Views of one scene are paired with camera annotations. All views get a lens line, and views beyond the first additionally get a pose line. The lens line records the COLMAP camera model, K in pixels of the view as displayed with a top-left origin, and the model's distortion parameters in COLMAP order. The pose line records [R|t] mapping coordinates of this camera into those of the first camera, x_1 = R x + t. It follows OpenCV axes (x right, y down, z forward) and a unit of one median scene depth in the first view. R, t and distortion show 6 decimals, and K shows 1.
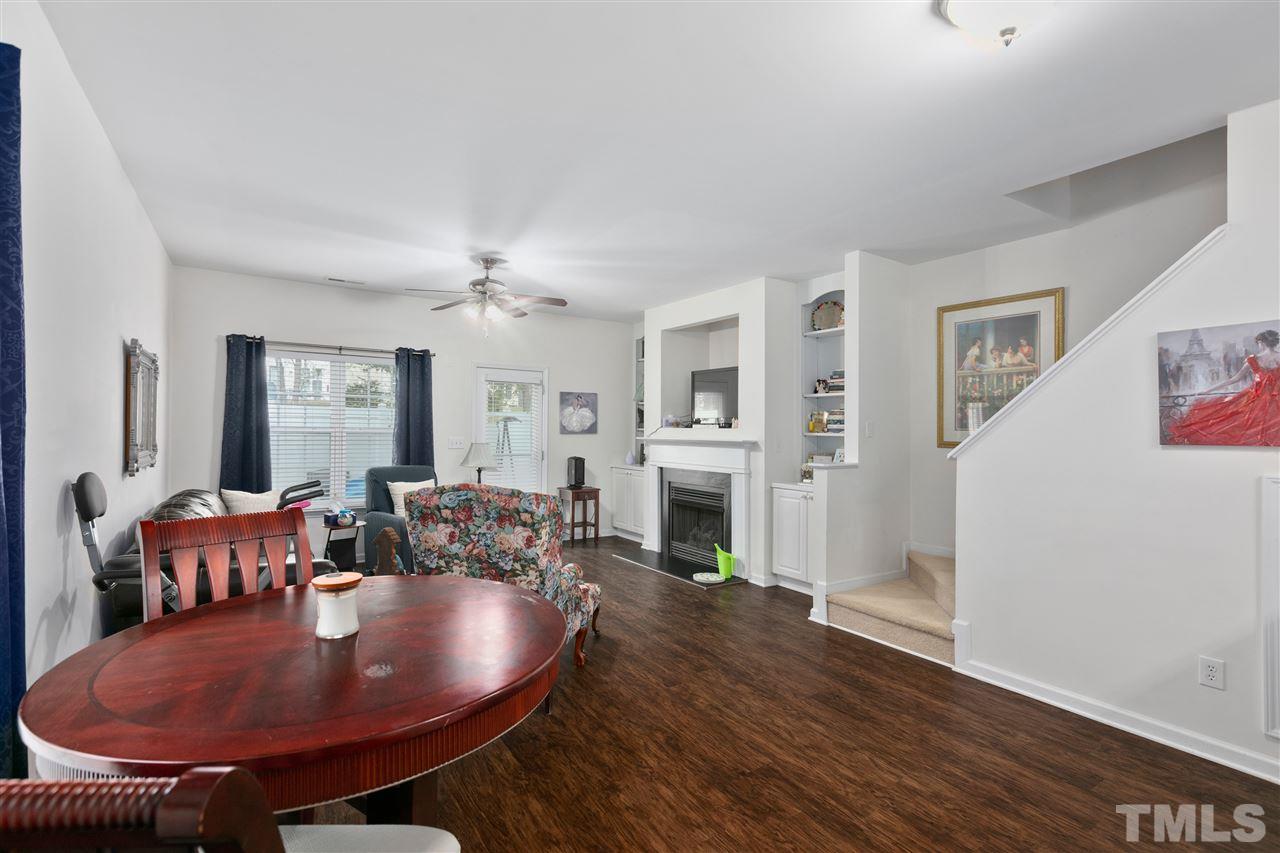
lens RADIAL K [[583.6, 0, 630.7], [0, 583.6, 425.1], [0, 0, 1]] dist [0.001301, 0.000898]
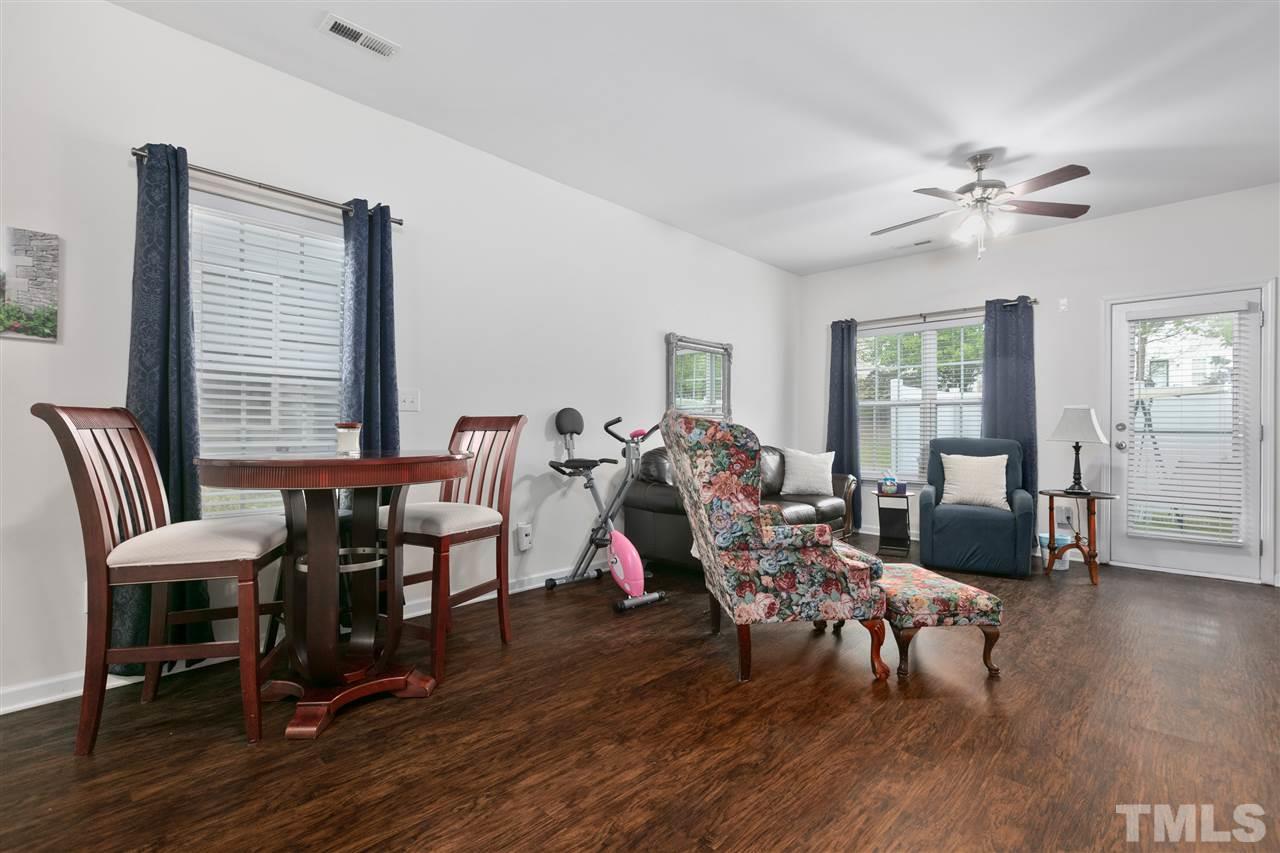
lens RADIAL K [[583.6, 0, 646.7], [0, 583.6, 433.8], [0, 0, 1]] dist [0.001301, 0.000898]
pose [[0.226793, -0.006099, -0.973924, 0.421668], [0.000450, 0.999981, -0.006157, 0.086926], [0.973943, 0.000959, 0.226791, 0.424602]]
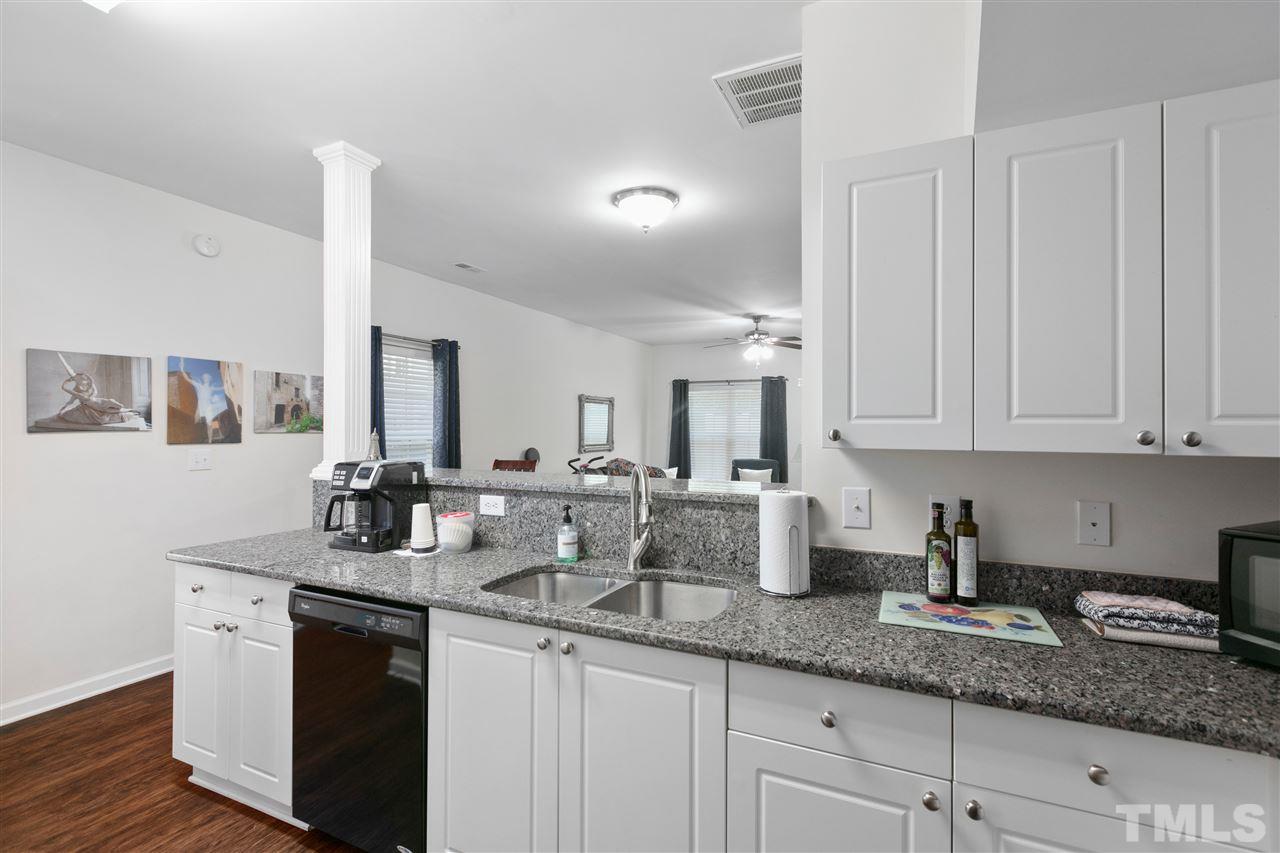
lens RADIAL K [[583.6, 0, 647.2], [0, 583.6, 422.8], [0, 0, 1]] dist [0.001301, 0.000898]
pose [[0.523157, -0.017459, -0.852058, 0.912763], [0.006042, 0.999841, -0.016777, 0.007263], [0.852215, 0.003629, 0.523179, -0.009409]]
